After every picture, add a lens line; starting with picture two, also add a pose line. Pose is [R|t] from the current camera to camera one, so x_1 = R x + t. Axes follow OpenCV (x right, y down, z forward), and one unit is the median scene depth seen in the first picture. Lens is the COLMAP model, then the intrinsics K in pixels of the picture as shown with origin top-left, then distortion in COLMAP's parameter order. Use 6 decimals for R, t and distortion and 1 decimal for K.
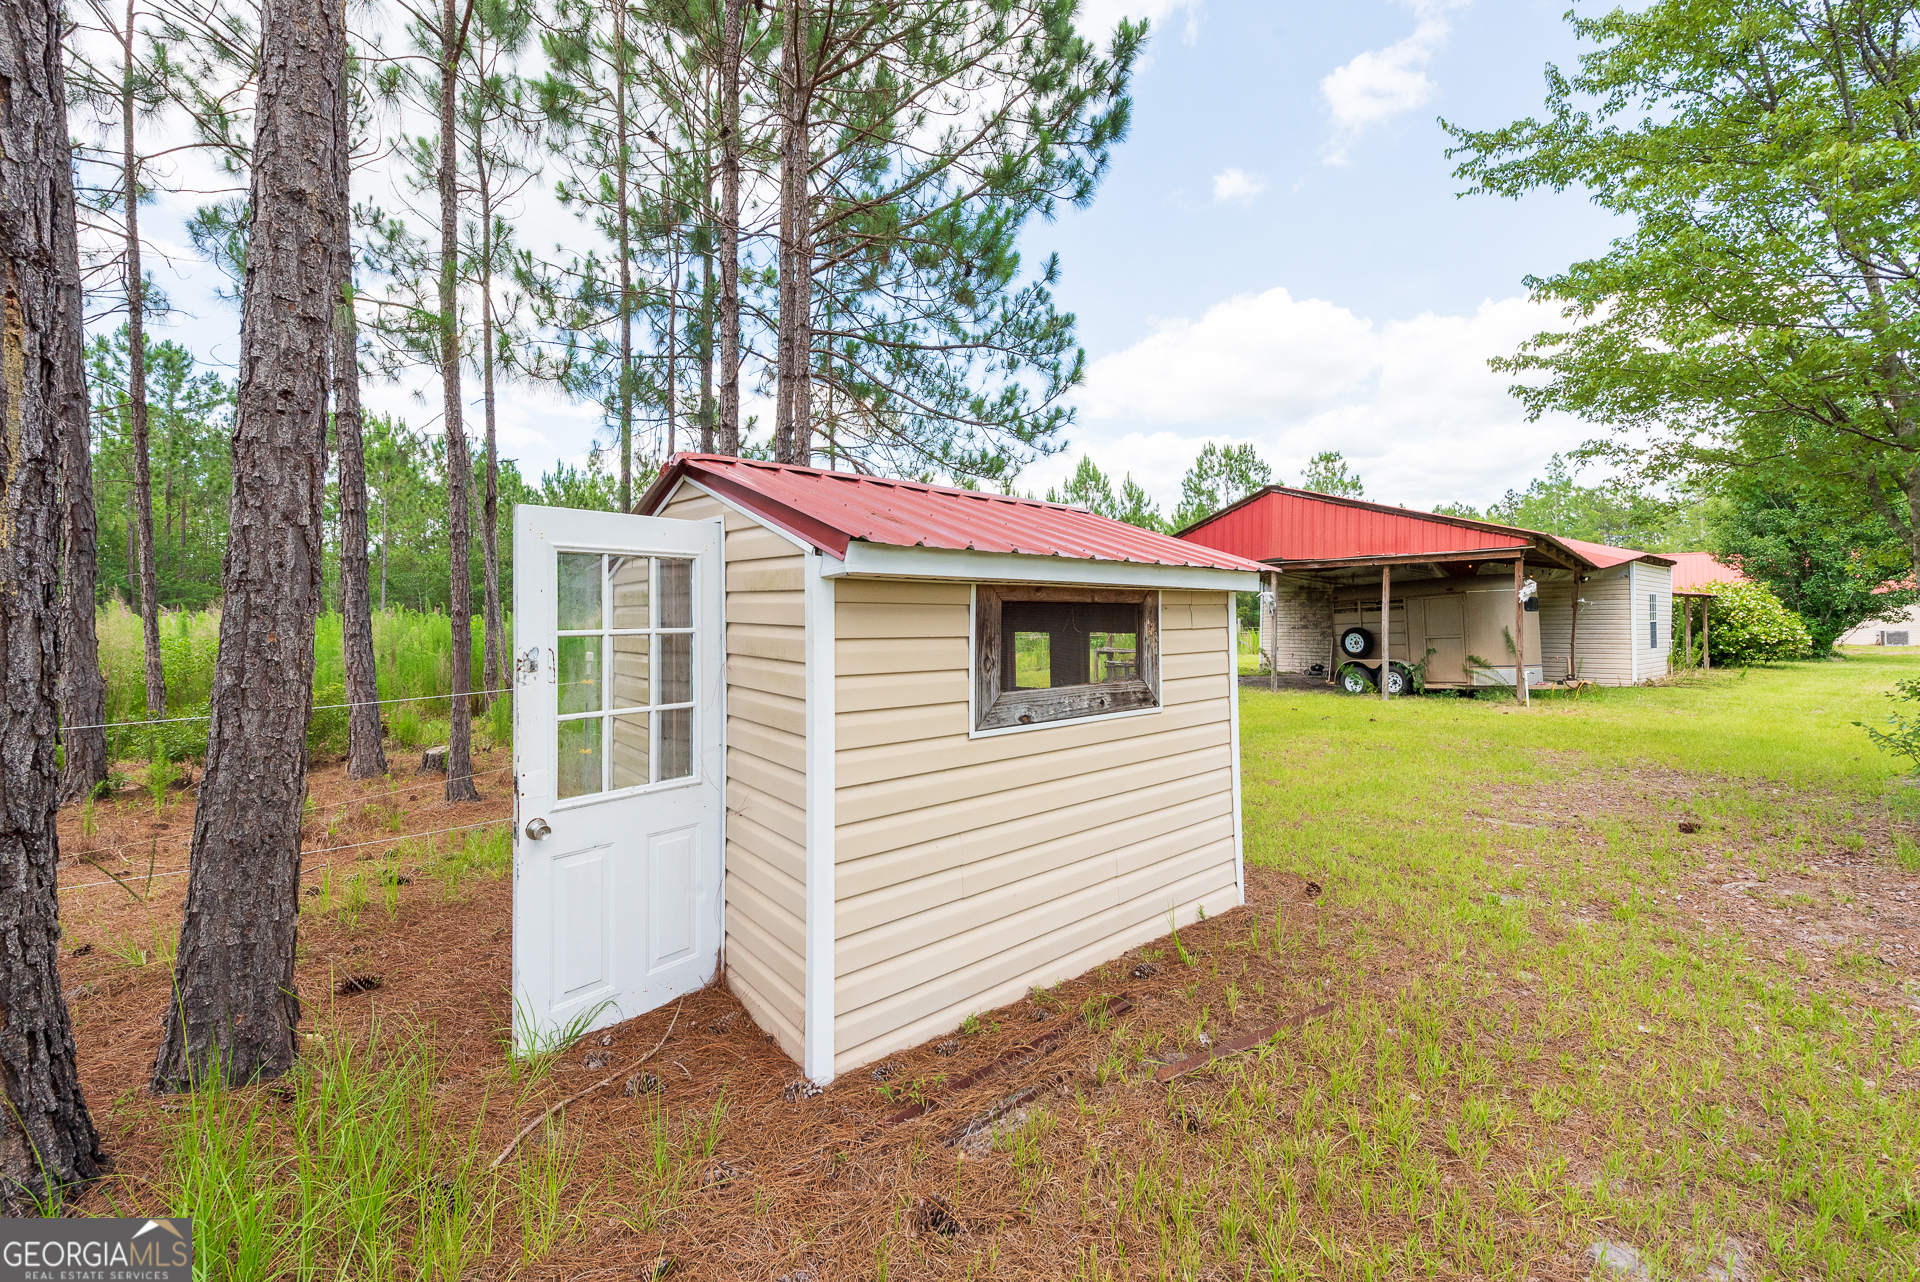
lens RADIAL K [[777.8, 0, 956.3], [0, 777.8, 609.7], [0, 0, 1]] dist [0.000895, 0.000091]
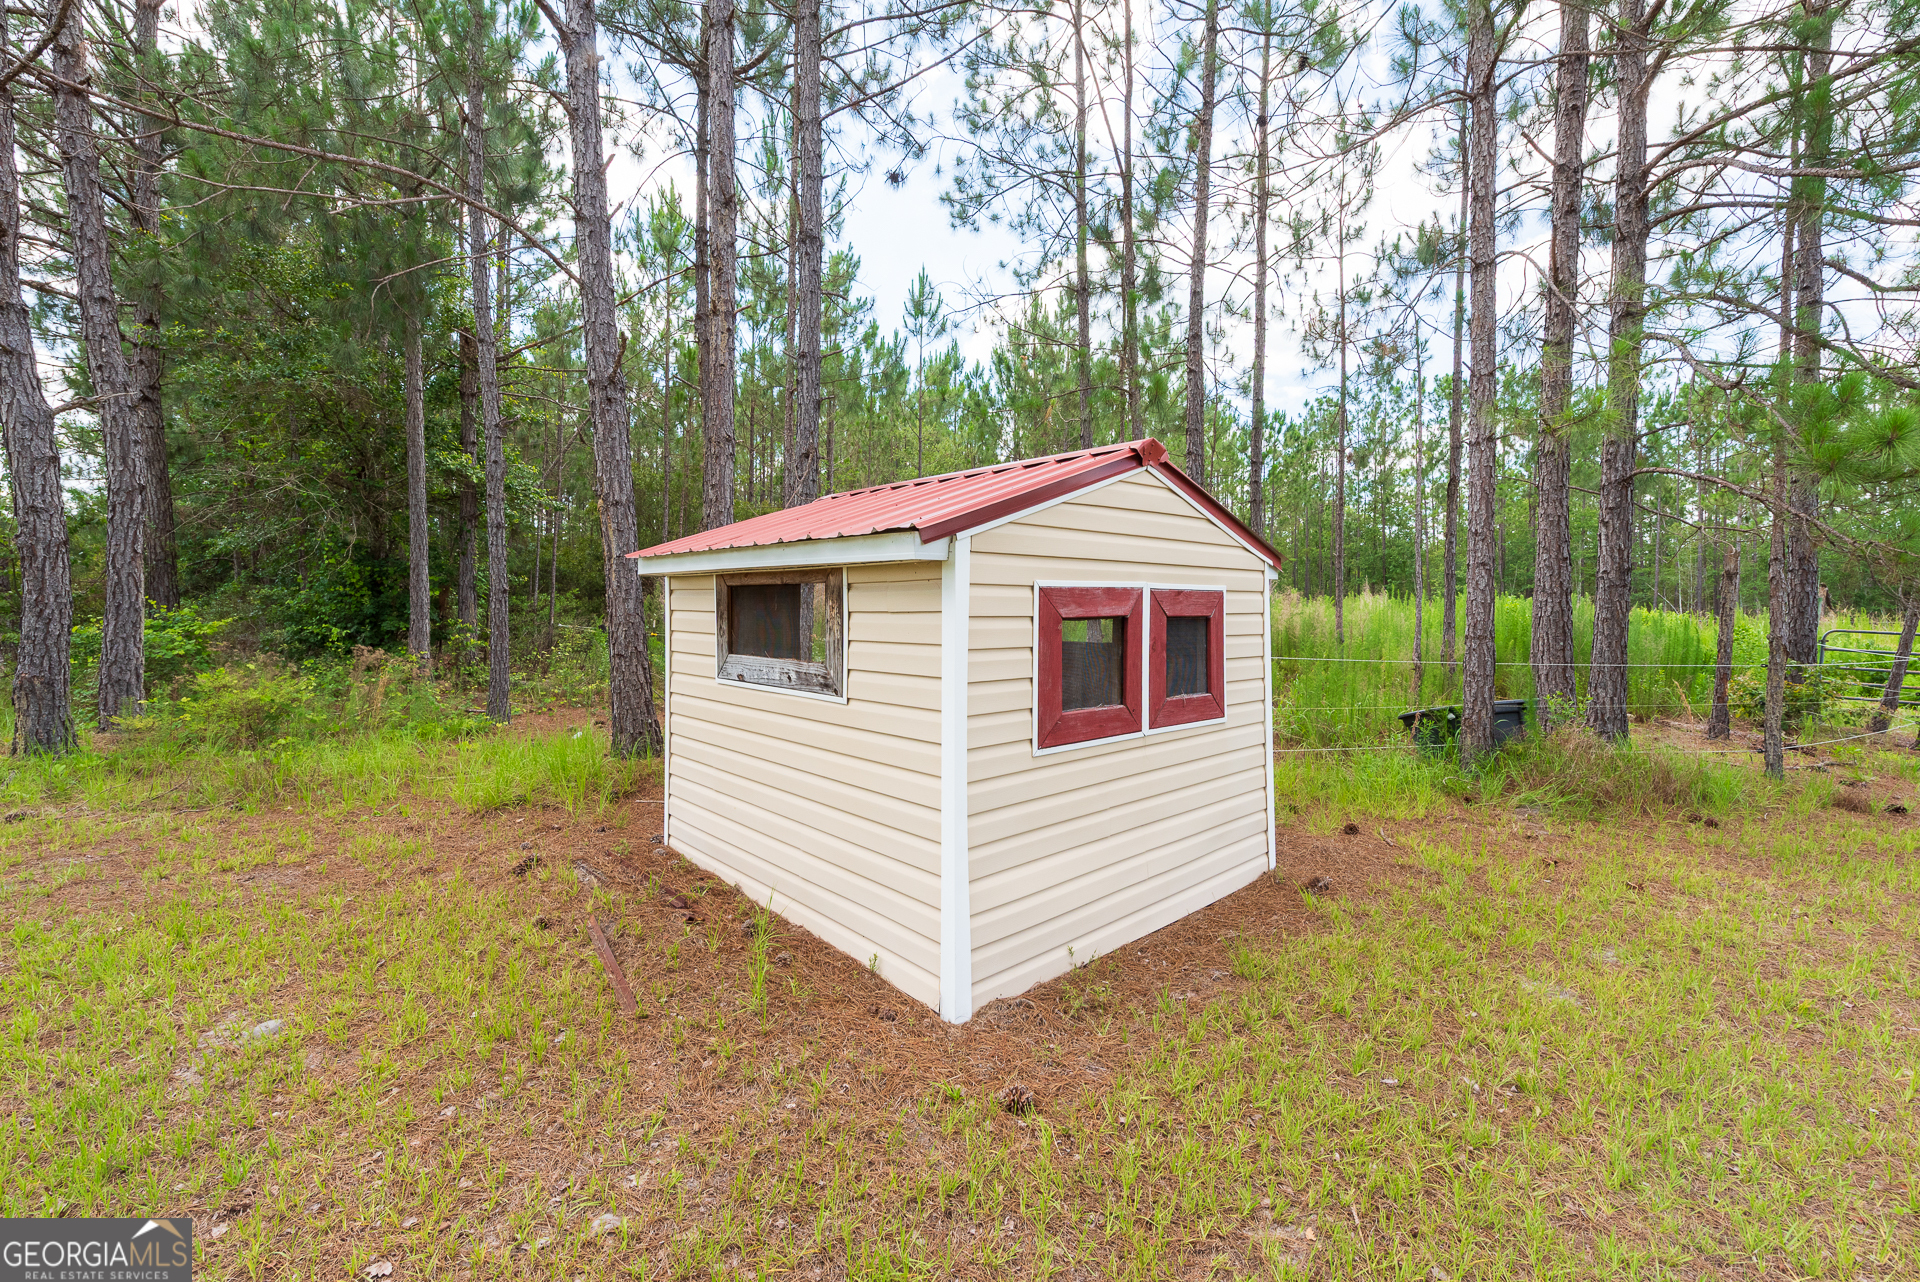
lens RADIAL K [[777.8, 0, 956.3], [0, 777.8, 609.7], [0, 0, 1]] dist [0.000895, 0.000091]
pose [[0.057546, 0.012330, -0.998267, 1.237030], [0.003273, 0.999916, 0.012539, 0.012824], [0.998337, -0.003989, 0.057501, 1.142729]]
